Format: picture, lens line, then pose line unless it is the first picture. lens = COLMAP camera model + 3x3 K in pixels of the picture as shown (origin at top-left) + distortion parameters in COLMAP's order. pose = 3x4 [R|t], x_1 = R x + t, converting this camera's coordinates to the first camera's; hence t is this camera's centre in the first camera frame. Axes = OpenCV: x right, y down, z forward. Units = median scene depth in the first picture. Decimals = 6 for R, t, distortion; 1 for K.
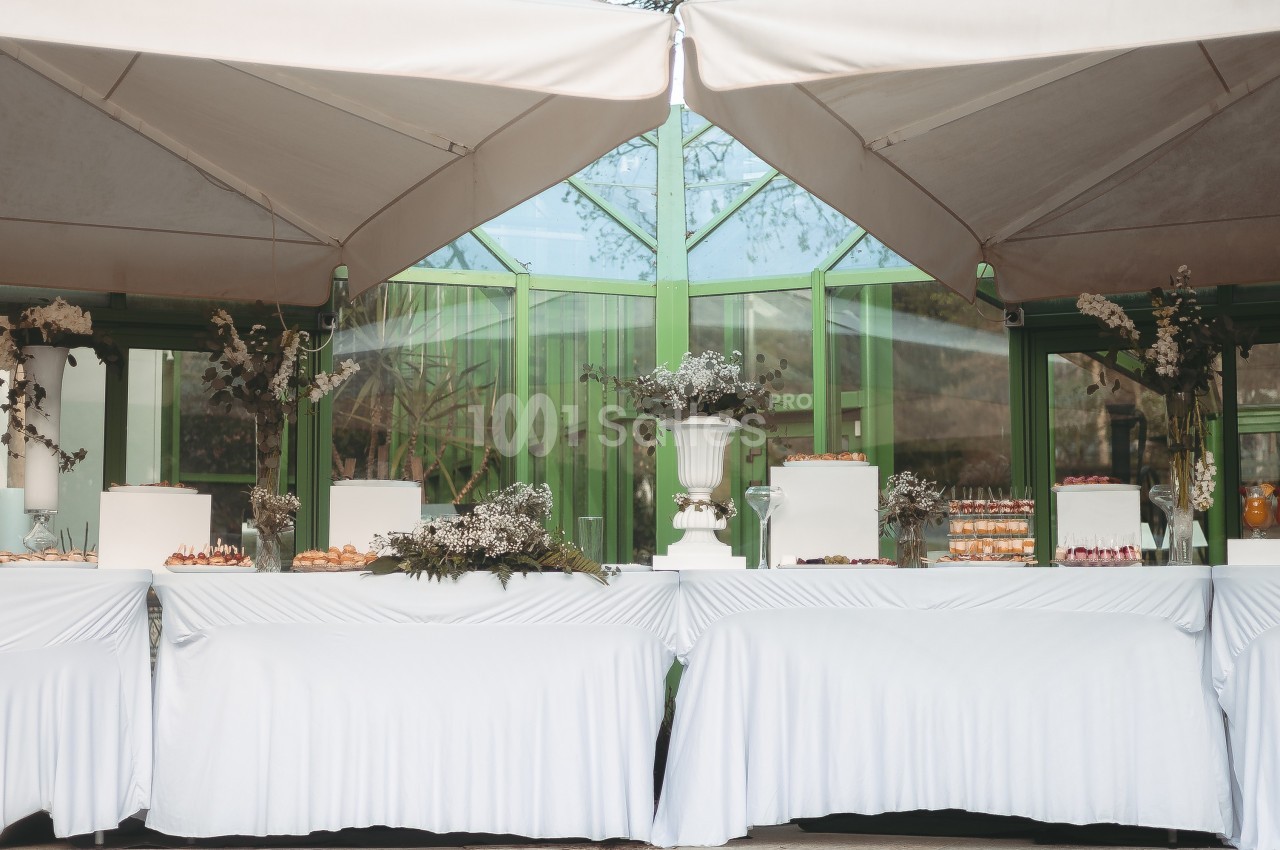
lens RADIAL K [[1833.1, 0, 608.2], [0, 1833.1, 425.5], [0, 0, 1]] dist [0.005469, -0.005372]
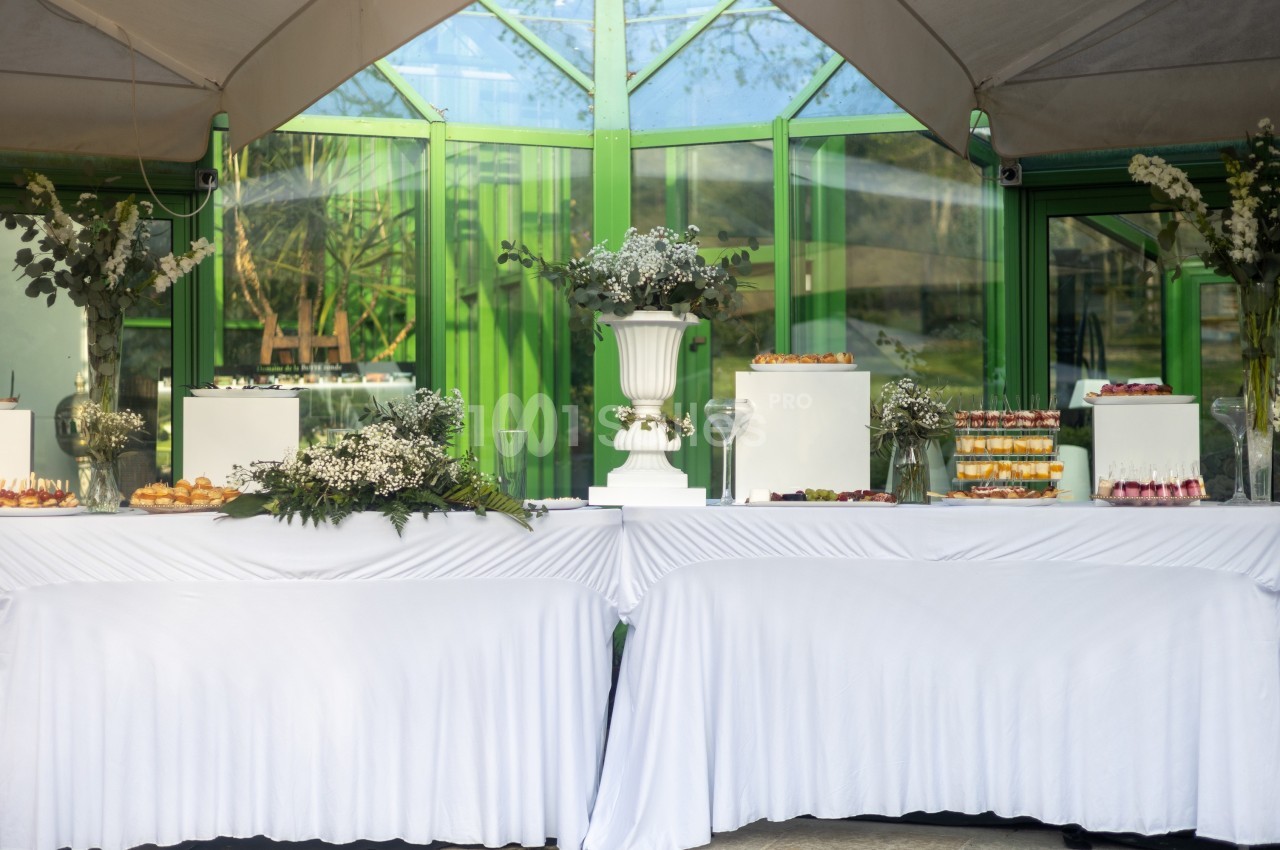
lens RADIAL K [[1833.1, 0, 608.2], [0, 1833.1, 425.5], [0, 0, 1]] dist [0.005469, -0.005372]
pose [[0.999438, -0.005403, 0.033076, 0.006514], [0.002539, 0.996289, 0.086030, -0.023635], [-0.033418, -0.085898, 0.995743, 0.207624]]
